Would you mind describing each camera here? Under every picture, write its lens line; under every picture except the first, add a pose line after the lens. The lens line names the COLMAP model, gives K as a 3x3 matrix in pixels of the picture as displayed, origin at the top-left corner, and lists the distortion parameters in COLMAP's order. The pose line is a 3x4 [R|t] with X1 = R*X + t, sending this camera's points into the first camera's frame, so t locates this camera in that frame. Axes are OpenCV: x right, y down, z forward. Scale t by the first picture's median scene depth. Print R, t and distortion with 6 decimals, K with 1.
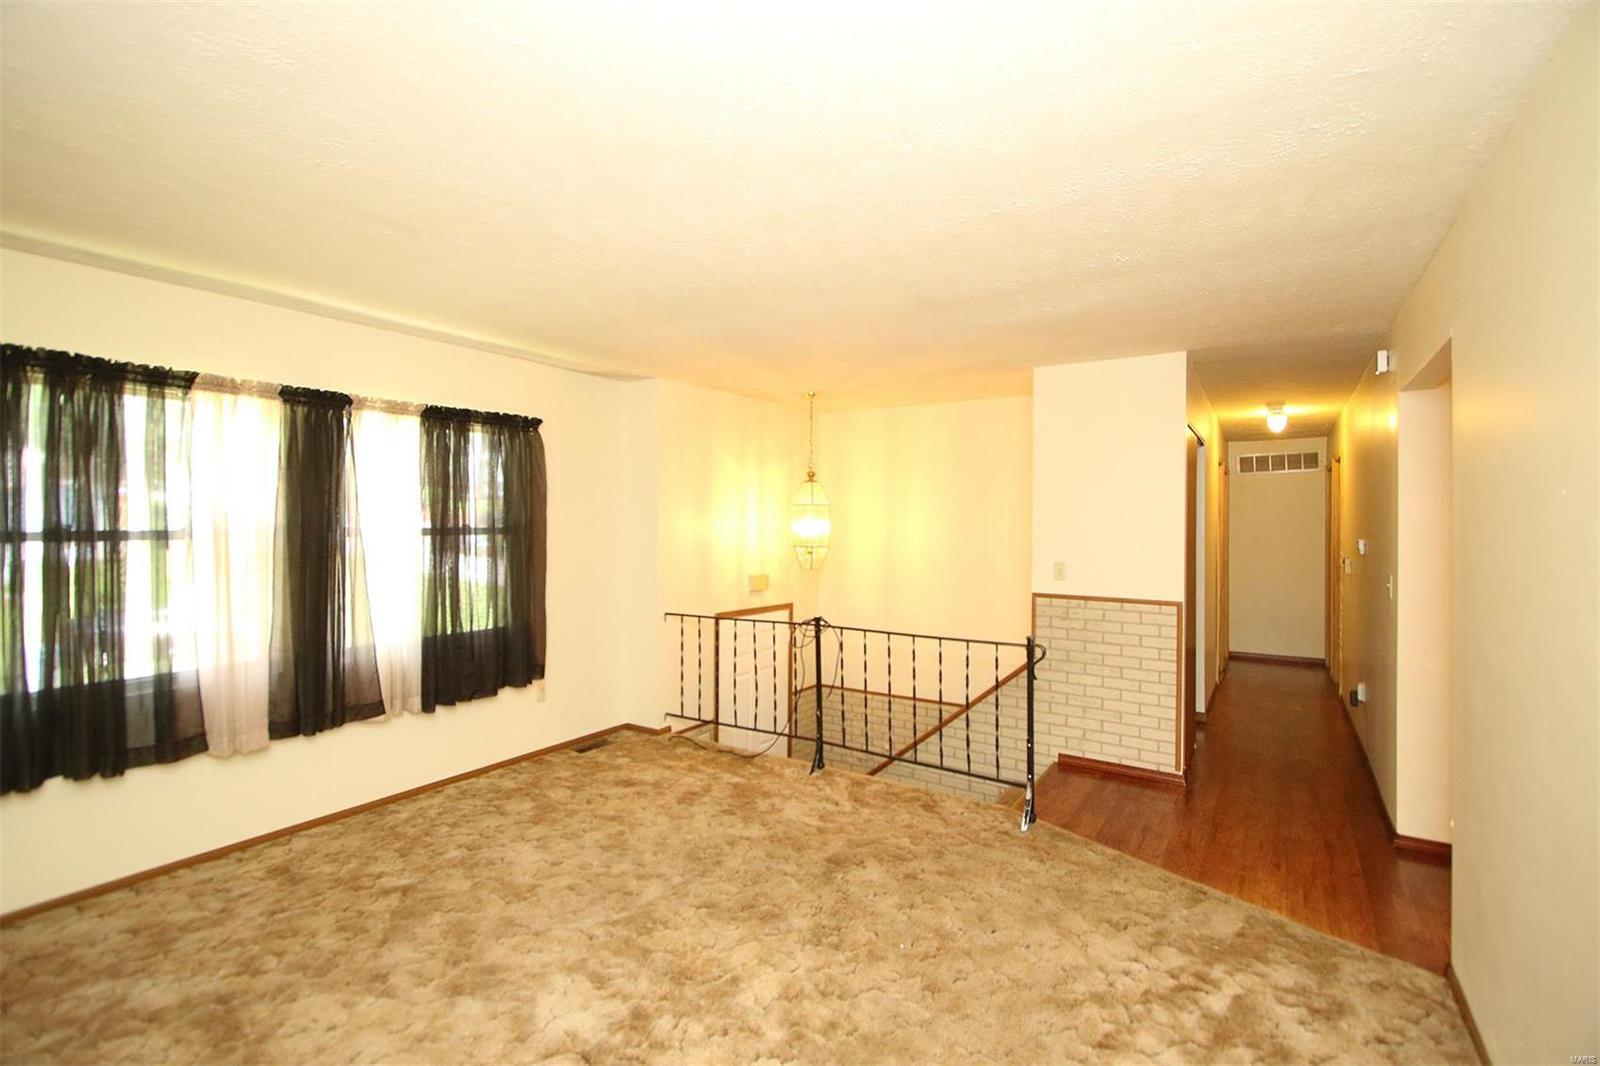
lens RADIAL K [[731.7, 0, 797.5], [0, 731.7, 524.2], [0, 0, 1]] dist [-0.003332, -0.000329]
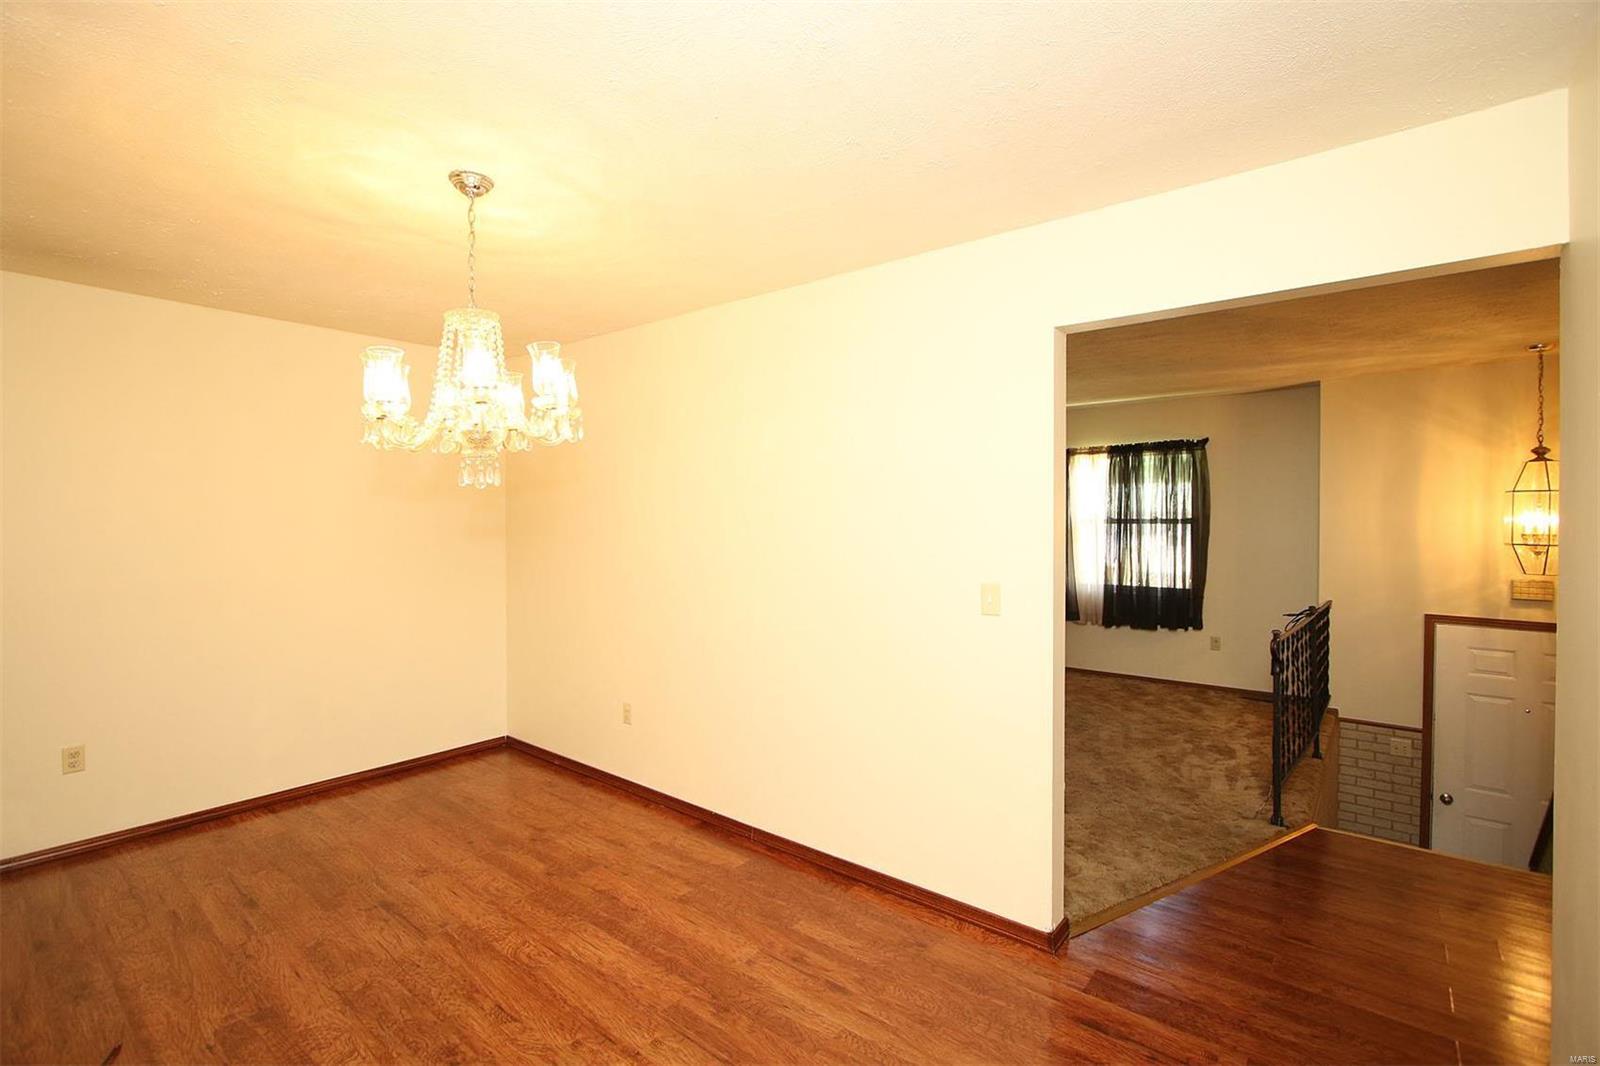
lens RADIAL K [[731.7, 0, 800.1], [0, 731.7, 527.8], [0, 0, 1]] dist [-0.003332, -0.000329]
pose [[-0.119171, 0.011572, -0.992806, 1.120866], [-0.005110, 0.999912, 0.012268, 0.008208], [0.992861, 0.006535, -0.119102, 0.436598]]
